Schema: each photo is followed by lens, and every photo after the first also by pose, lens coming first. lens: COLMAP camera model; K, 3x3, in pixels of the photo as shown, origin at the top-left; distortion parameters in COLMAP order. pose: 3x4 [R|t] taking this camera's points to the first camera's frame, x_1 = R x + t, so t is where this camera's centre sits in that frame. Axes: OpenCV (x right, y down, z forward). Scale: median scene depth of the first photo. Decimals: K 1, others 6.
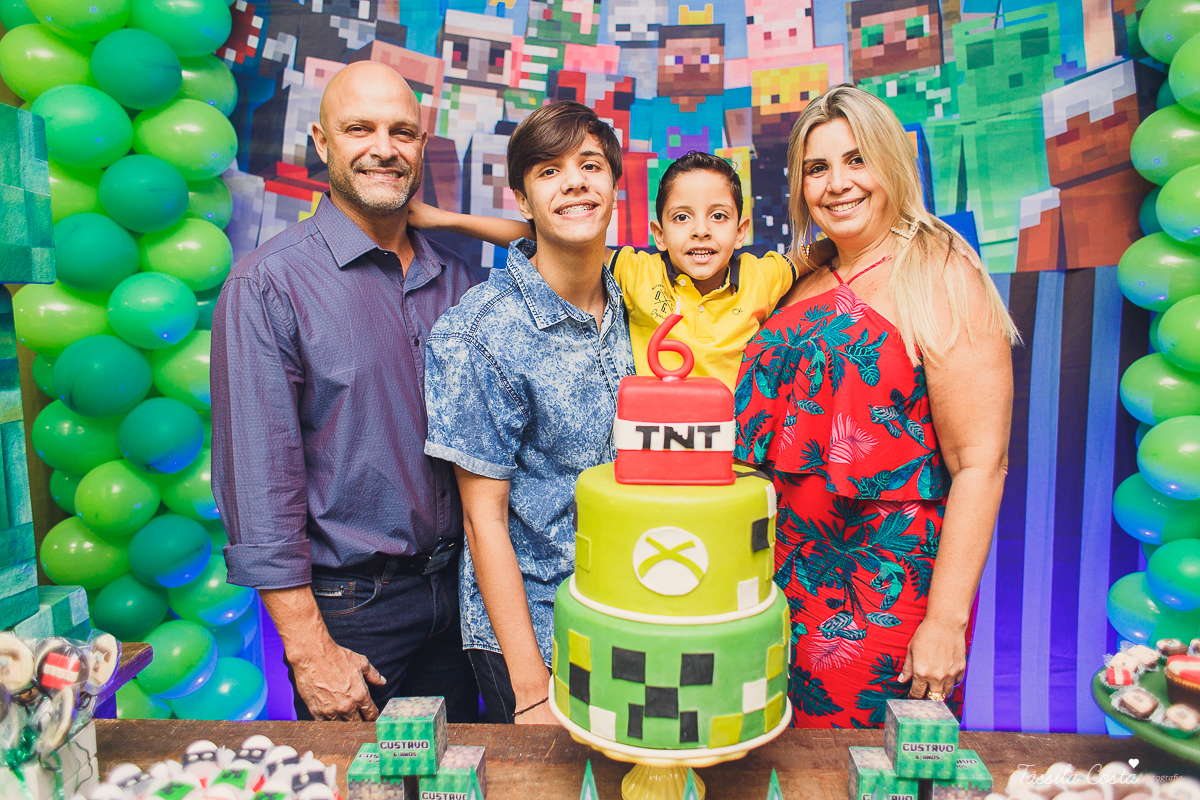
lens RADIAL K [[934.3, 0, 601.6], [0, 934.3, 404.2], [0, 0, 1]] dist [0.020171, -0.007300]
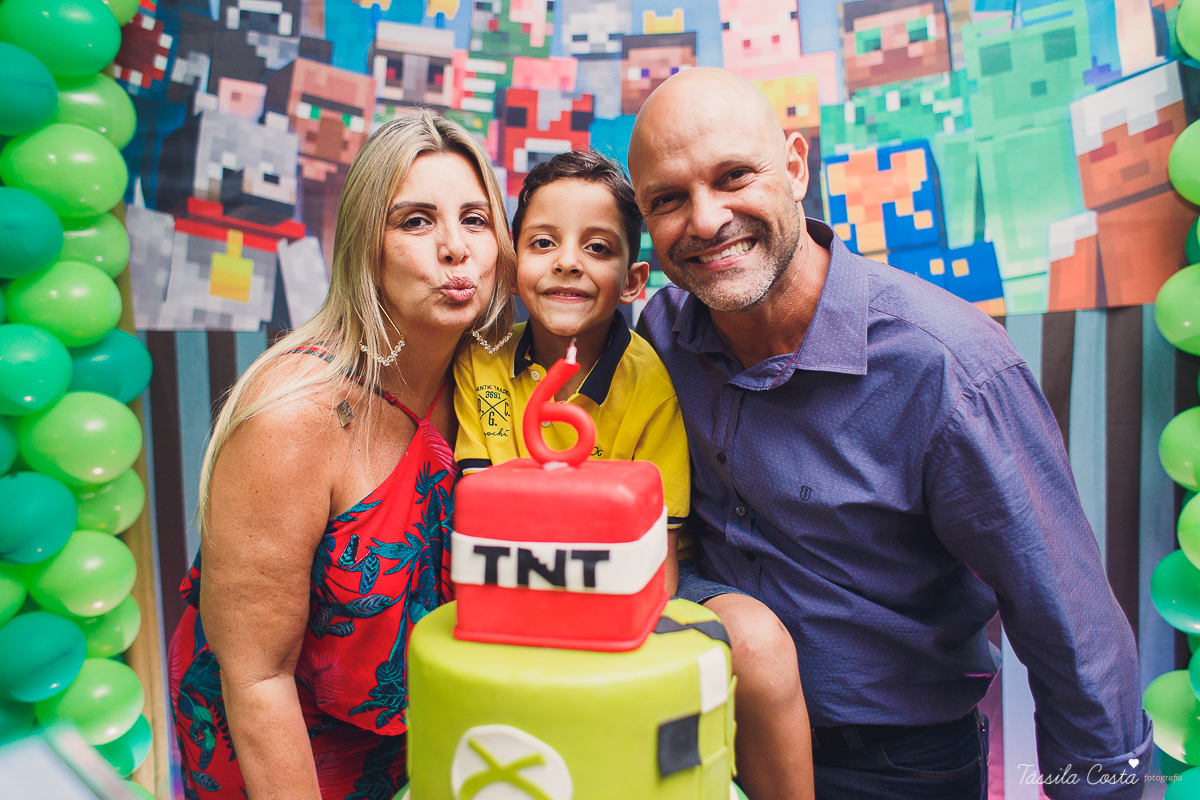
lens RADIAL K [[934.3, 0, 607.5], [0, 934.3, 395.1], [0, 0, 1]] dist [0.020171, -0.007300]
pose [[0.999718, -0.011703, -0.020675, 0.062988], [0.010444, 0.998144, -0.060000, -0.019340], [0.021339, 0.059767, 0.997984, 0.155067]]
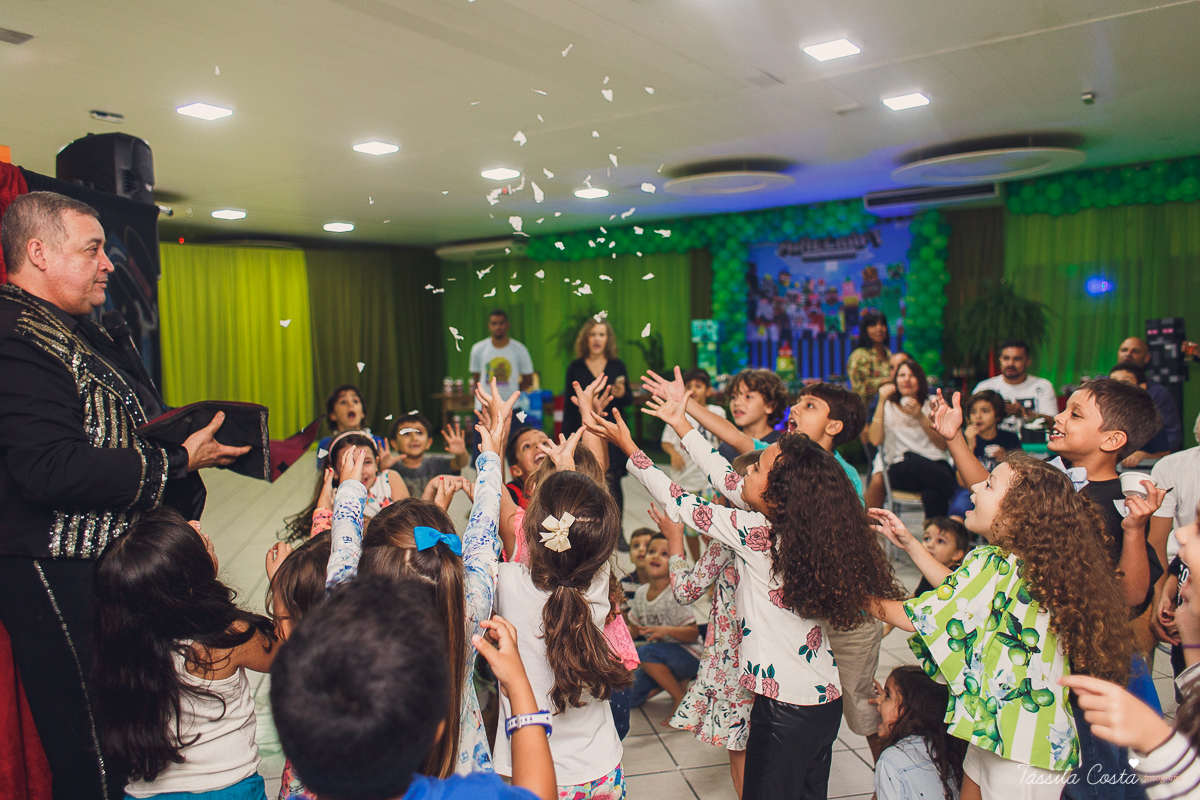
lens RADIAL K [[934.3, 0, 603.6], [0, 934.3, 401.3], [0, 0, 1]] dist [0.020171, -0.007300]
pose [[0.866140, 0.005581, -0.499771, 1.586892], [-0.047719, 0.996293, -0.071574, 0.636294], [0.497519, 0.085842, 0.863195, -4.025379]]
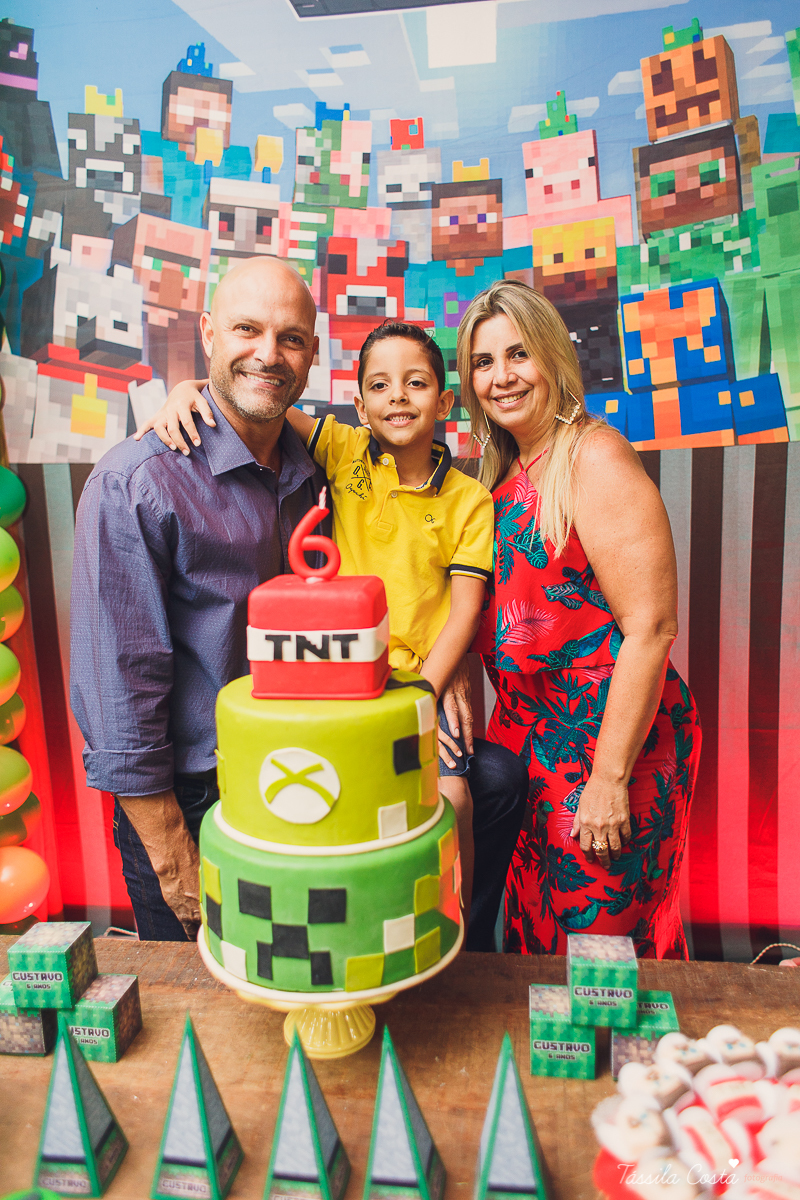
lens RADIAL K [[934.3, 0, 404.9], [0, 934.3, 600.8], [0, 0, 1]] dist [0.020171, -0.007300]
pose [[0.996389, -0.011064, -0.084181, 0.108975], [0.013544, 0.999489, 0.028947, -0.014810], [0.083818, -0.029982, 0.996030, 0.050844]]
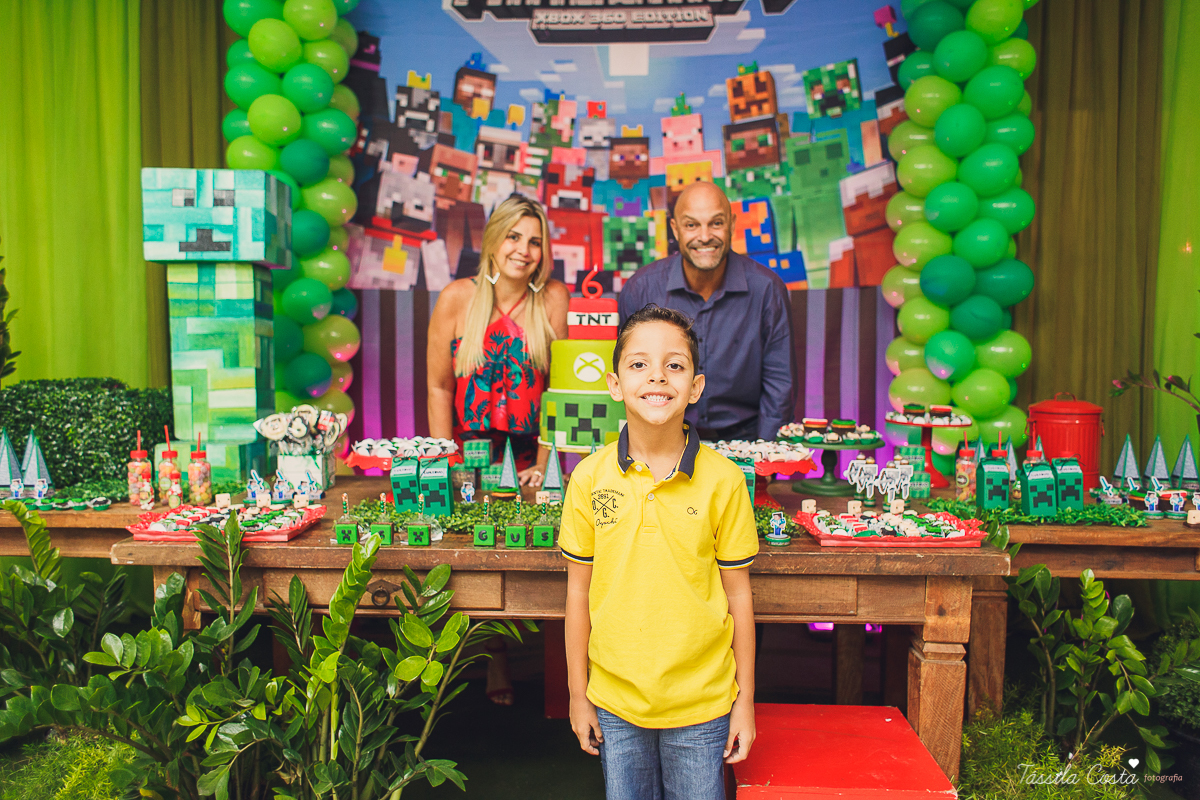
lens RADIAL K [[934.3, 0, 600.2], [0, 934.3, 407.7], [0, 0, 1]] dist [0.020171, -0.007300]
pose [[0.999929, 0.009332, 0.007362, 0.036666], [-0.008747, 0.997083, -0.075826, 0.195770], [-0.008048, 0.075756, 0.997094, -0.606670]]
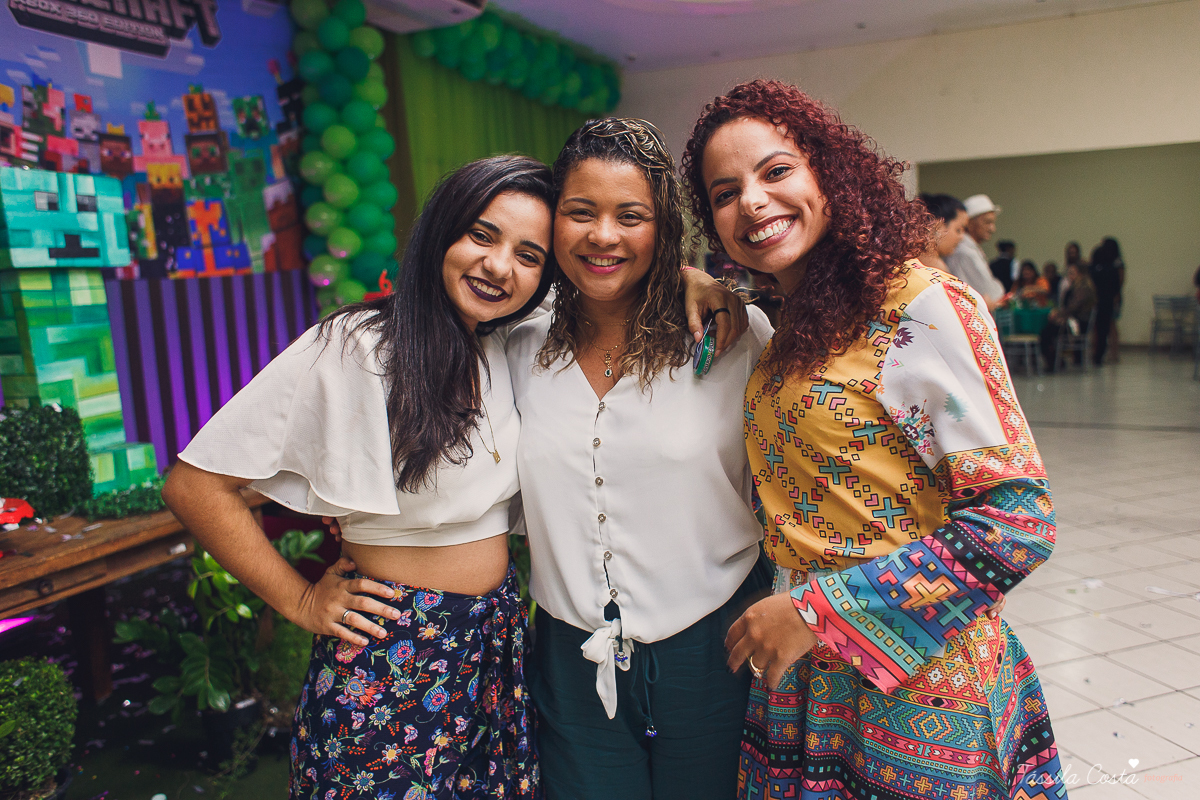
lens RADIAL K [[934.3, 0, 599.9], [0, 934.3, 407.3], [0, 0, 1]] dist [0.020171, -0.007300]
pose [[0.361578, -0.139861, 0.921792, -1.281945], [0.168735, 0.982175, 0.082835, 0.109990], [-0.916946, 0.125587, 0.378732, -0.449880]]
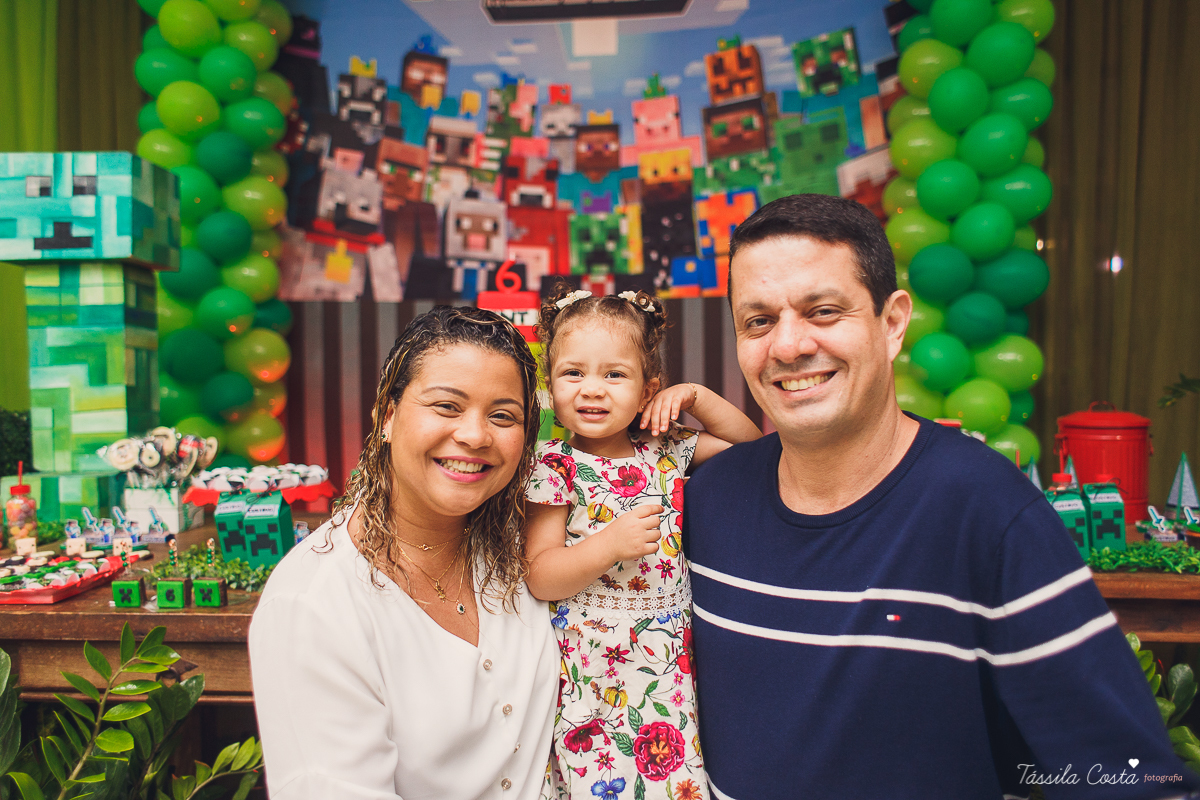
lens RADIAL K [[934.3, 0, 601.9], [0, 934.3, 408.4], [0, 0, 1]] dist [0.020171, -0.007300]
pose [[0.999357, -0.003107, -0.035729, 0.154104], [-0.000616, 0.994605, -0.103729, 0.188272], [0.035858, 0.103684, 0.993964, -0.405568]]
